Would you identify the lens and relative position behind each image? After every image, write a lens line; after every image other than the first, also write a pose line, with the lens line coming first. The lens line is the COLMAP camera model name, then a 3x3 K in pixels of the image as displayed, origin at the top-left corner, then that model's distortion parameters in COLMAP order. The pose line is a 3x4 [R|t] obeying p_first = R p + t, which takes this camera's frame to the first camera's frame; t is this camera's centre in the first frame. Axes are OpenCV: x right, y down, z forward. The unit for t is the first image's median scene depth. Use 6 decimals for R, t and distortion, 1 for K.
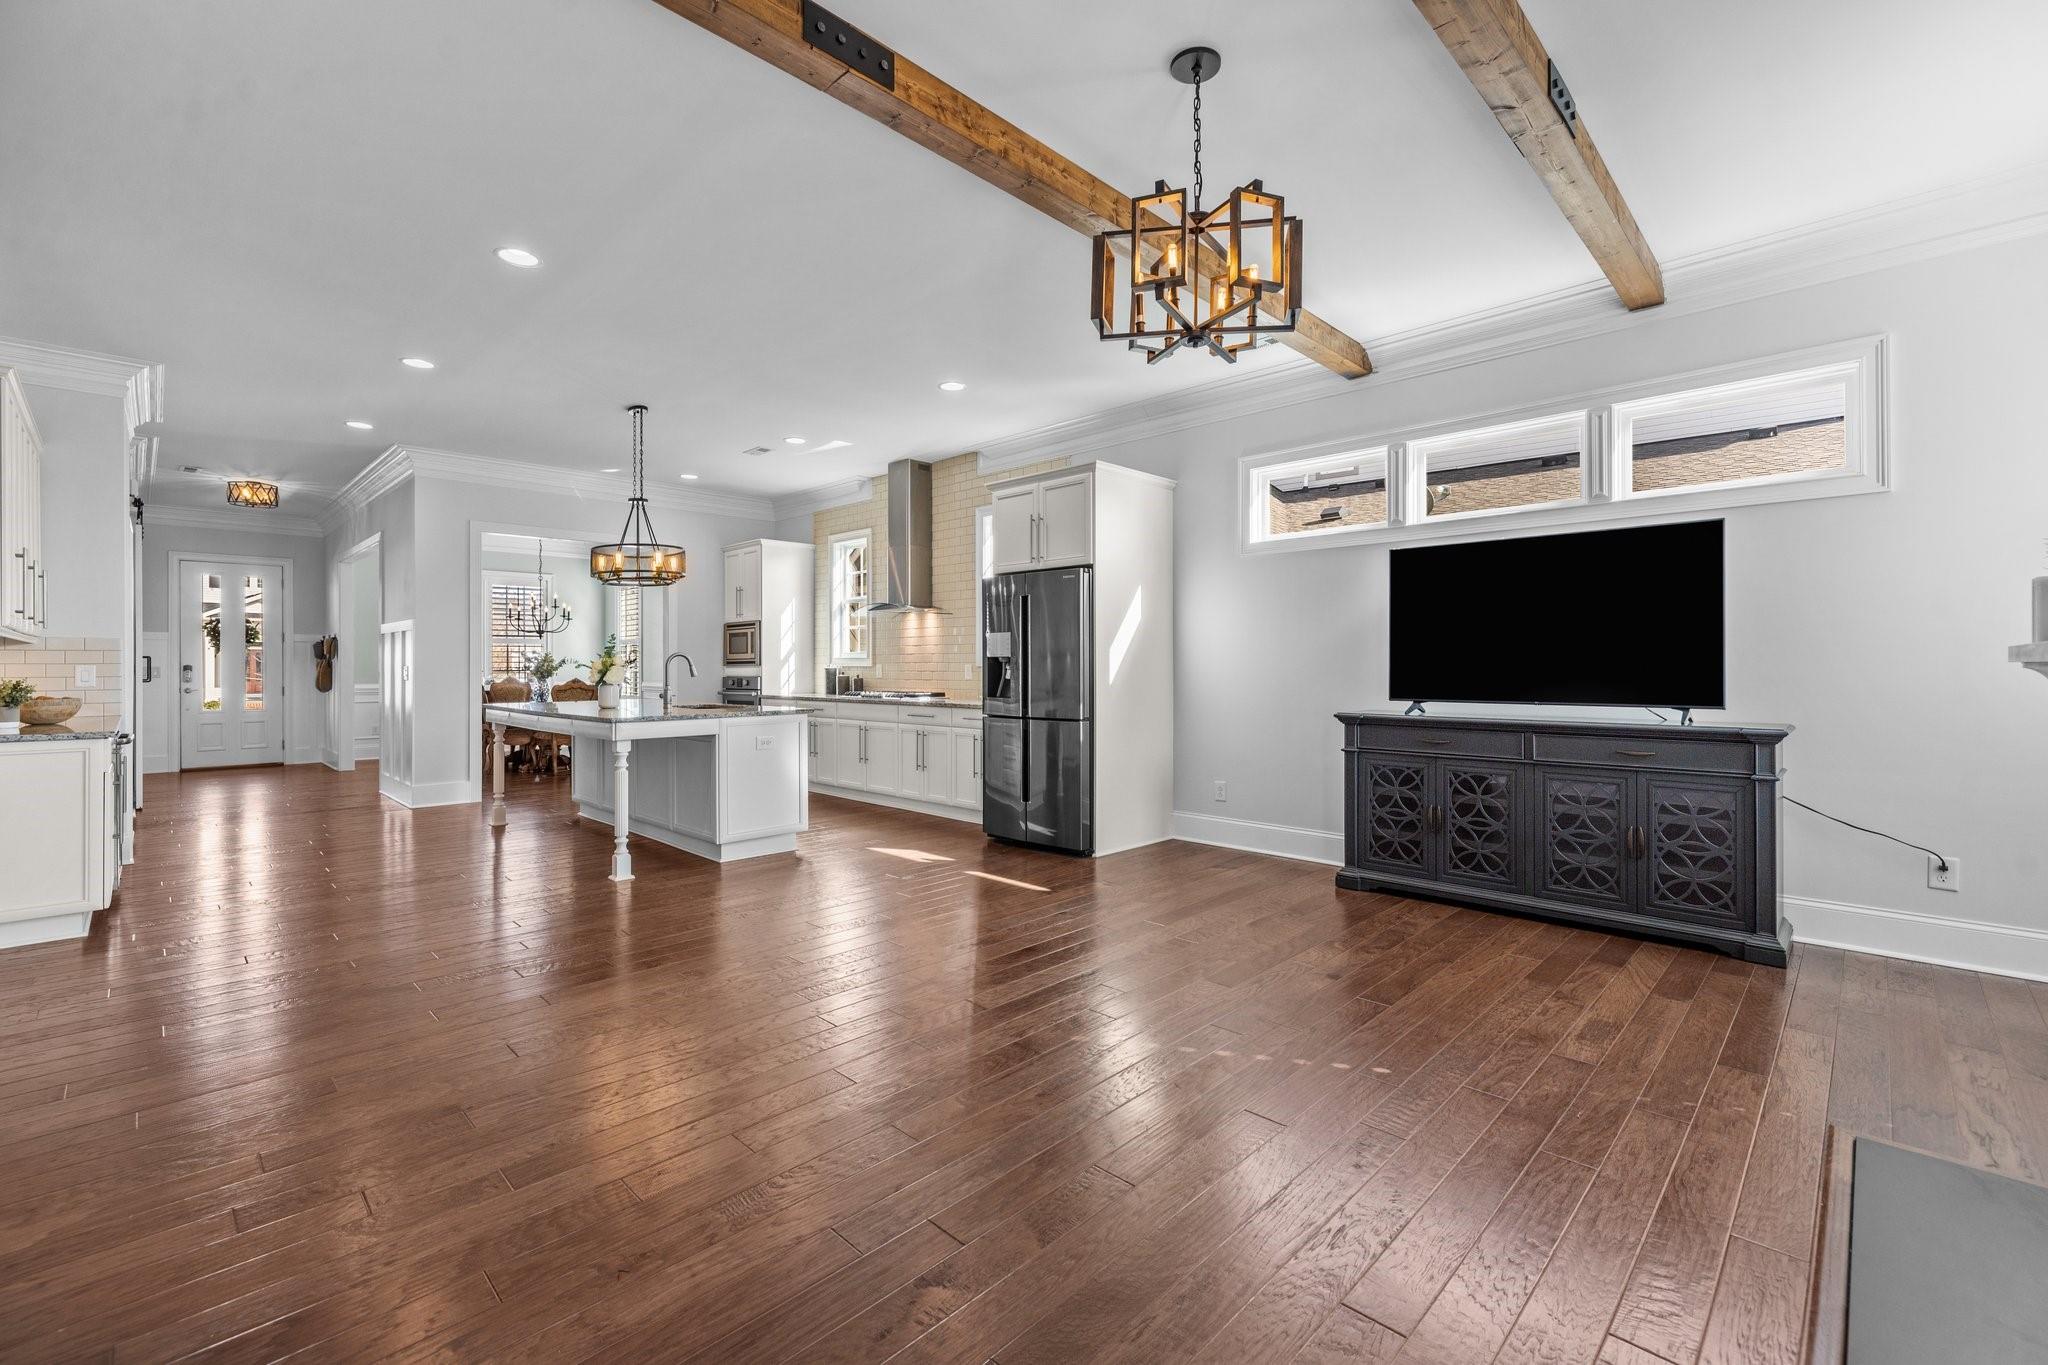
lens RADIAL K [[869.5, 0, 1036.5], [0, 869.5, 662.8], [0, 0, 1]] dist [0.002819, -0.000501]
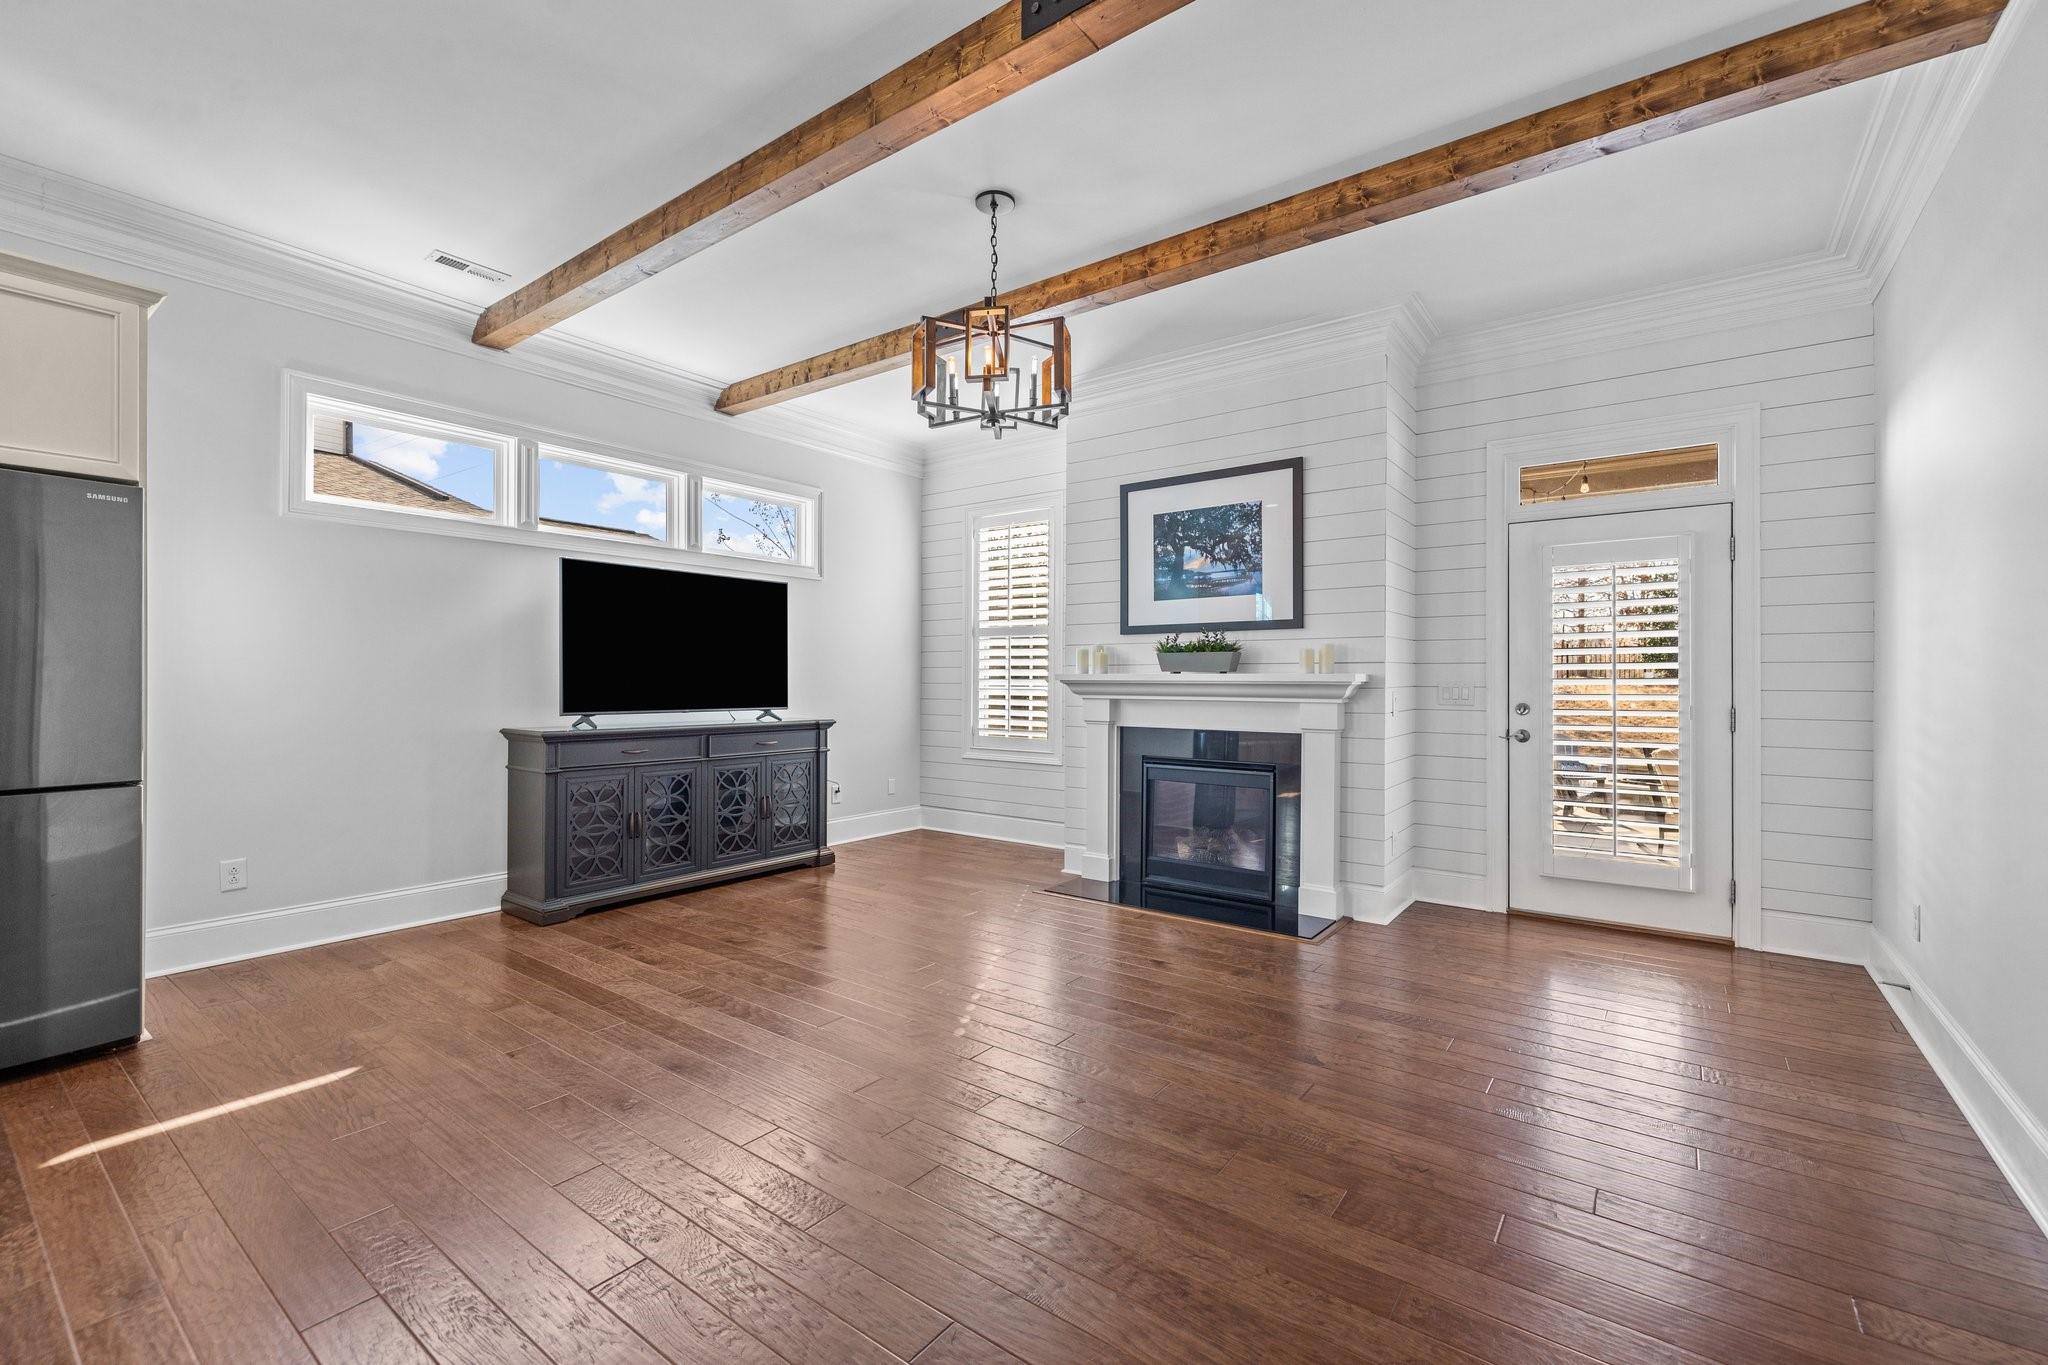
lens RADIAL K [[869.5, 0, 1009.3], [0, 869.5, 678.0], [0, 0, 1]] dist [0.002819, -0.000501]
pose [[-0.115063, 0.002797, 0.993354, -0.332374], [-0.008376, 0.999958, -0.003786, 0.001024], [-0.993323, -0.008756, -0.115035, 0.348262]]
